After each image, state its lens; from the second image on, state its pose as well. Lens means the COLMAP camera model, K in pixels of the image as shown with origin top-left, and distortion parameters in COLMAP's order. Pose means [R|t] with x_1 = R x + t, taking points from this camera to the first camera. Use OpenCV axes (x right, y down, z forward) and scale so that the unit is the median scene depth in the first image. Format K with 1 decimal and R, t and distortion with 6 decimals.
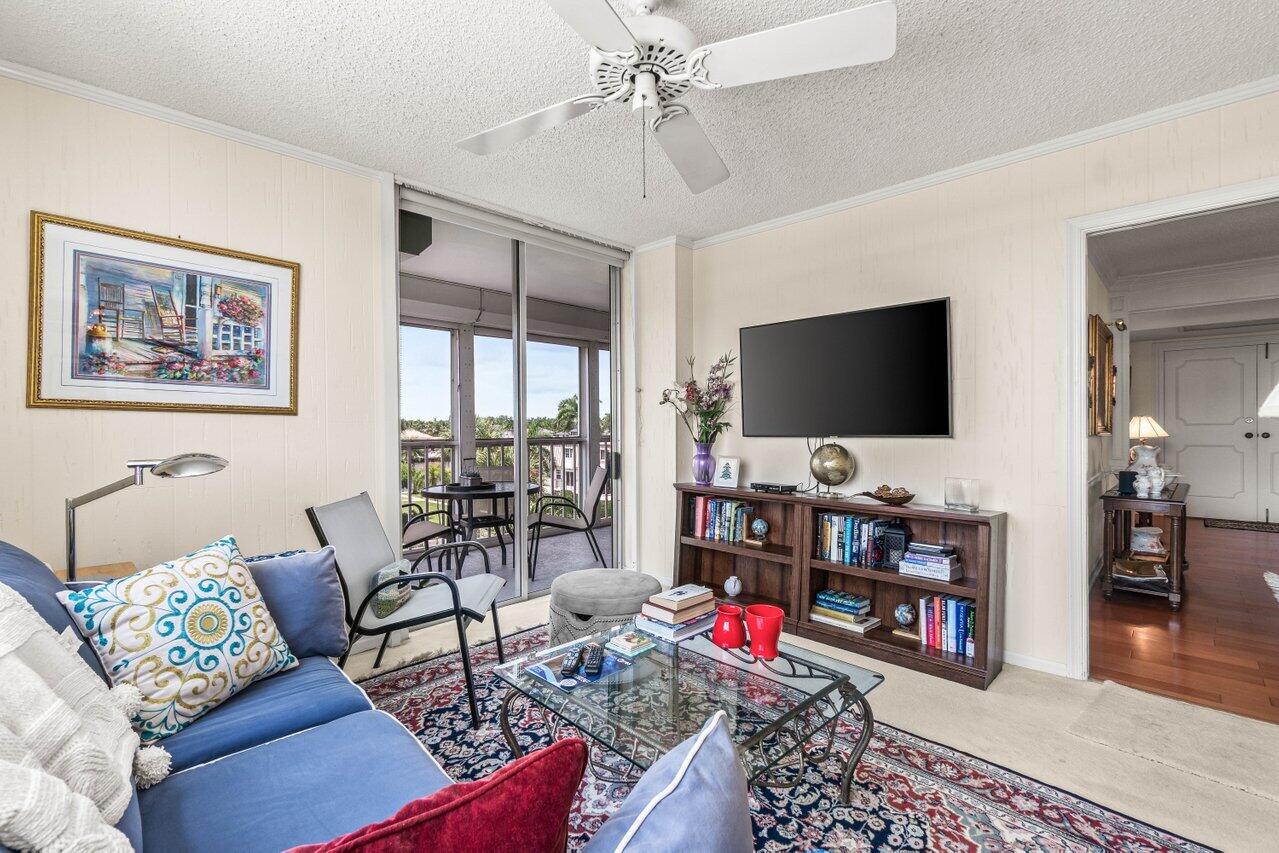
lens RADIAL K [[559.6, 0, 639.5], [0, 559.6, 426.5], [0, 0, 1]] dist [0.001475, 0.000211]
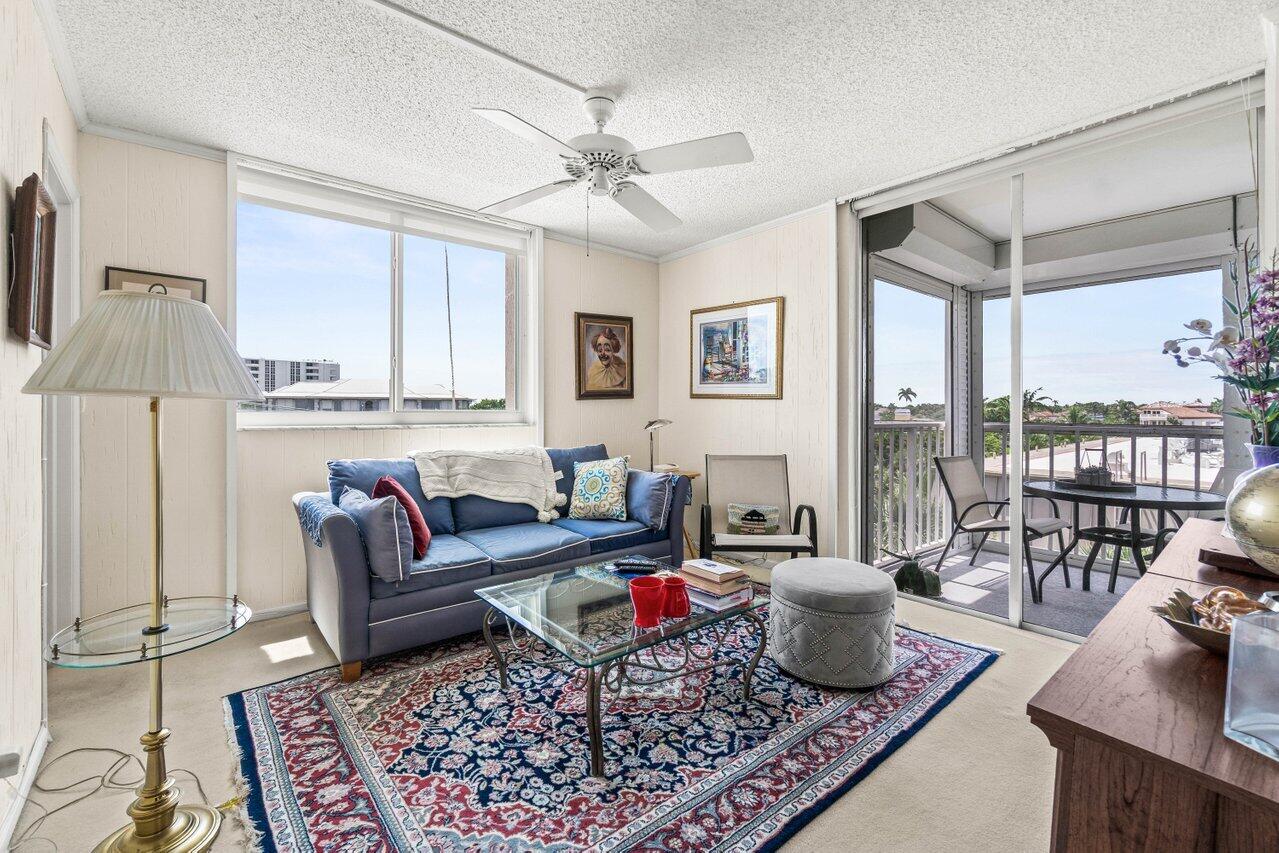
lens RADIAL K [[553.6, 0, 628.9], [0, 553.6, 413.9], [0, 0, 1]] dist [-0.002820, -0.000550]
pose [[-0.106906, 0.011846, -0.994199, 1.125933], [-0.007540, 0.999891, 0.012725, 0.002747], [0.994241, 0.008857, -0.106805, 0.966714]]
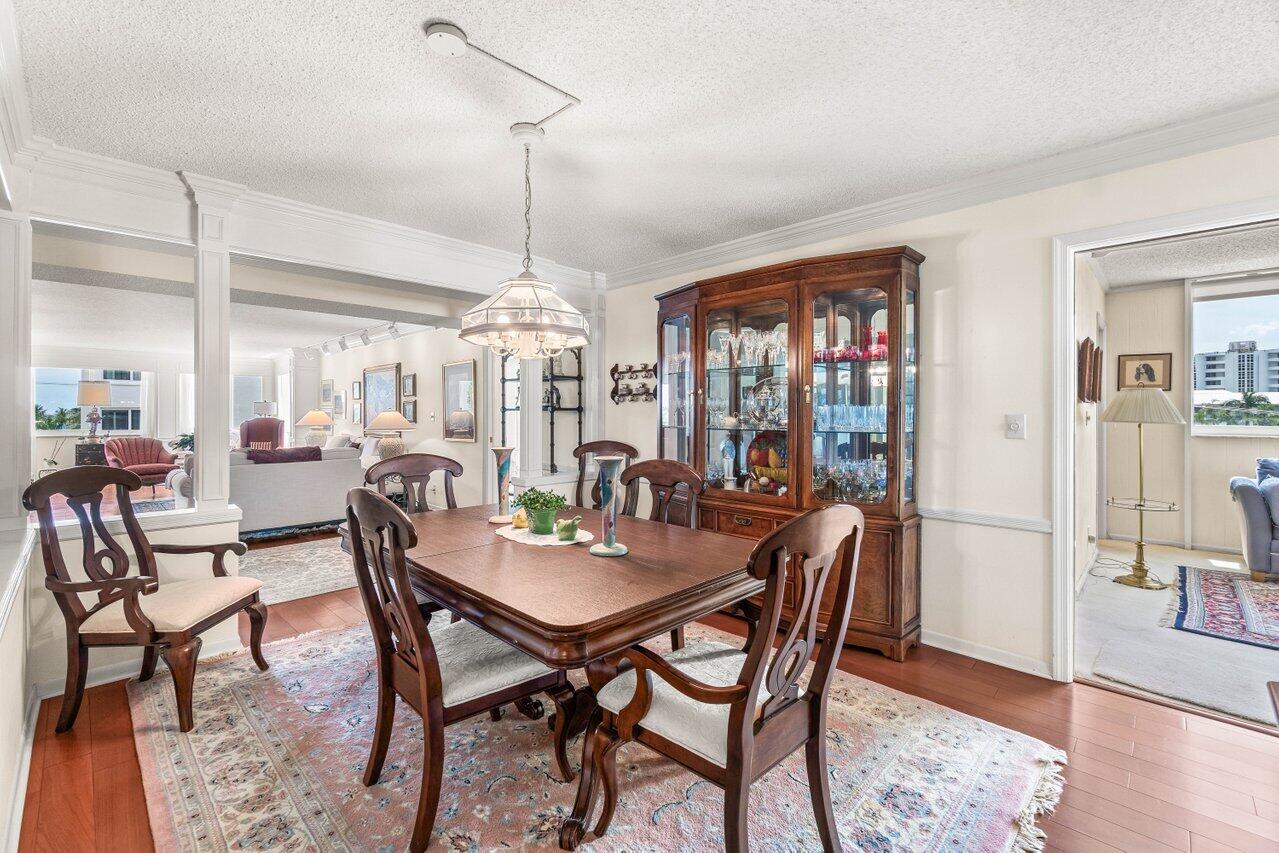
lens RADIAL K [[553.6, 0, 628.9], [0, 553.6, 413.9], [0, 0, 1]] dist [-0.002820, -0.000550]
pose [[-0.999949, 0.009427, 0.003503, 1.734273], [0.009455, 0.999923, 0.008008, -0.033282], [-0.003427, 0.008041, -0.999962, 1.635858]]
